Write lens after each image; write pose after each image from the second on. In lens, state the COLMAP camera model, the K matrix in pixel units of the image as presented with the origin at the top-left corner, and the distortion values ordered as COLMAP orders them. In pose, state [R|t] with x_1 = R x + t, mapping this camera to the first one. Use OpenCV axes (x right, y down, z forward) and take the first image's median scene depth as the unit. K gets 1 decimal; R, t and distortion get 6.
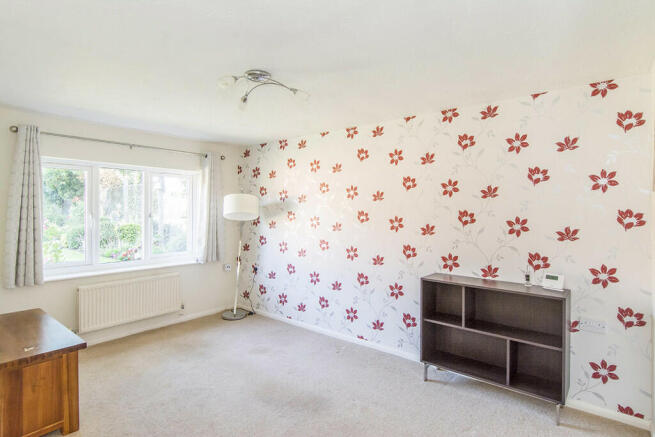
lens RADIAL K [[347.5, 0, 340.8], [0, 347.5, 209.9], [0, 0, 1]] dist [-0.001834, -0.002347]
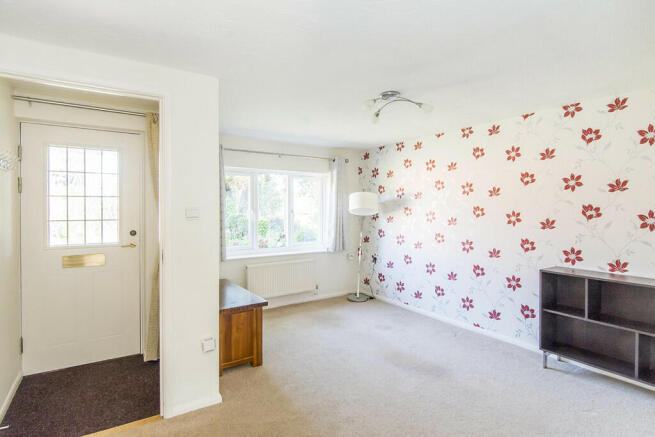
lens RADIAL K [[347.5, 0, 340.8], [0, 347.5, 209.9], [0, 0, 1]] dist [-0.001834, -0.002347]
pose [[0.955608, -0.003039, -0.294625, -0.025820], [0.005199, 0.999965, 0.006548, 0.005286], [0.294595, -0.007789, 0.955590, -0.132943]]
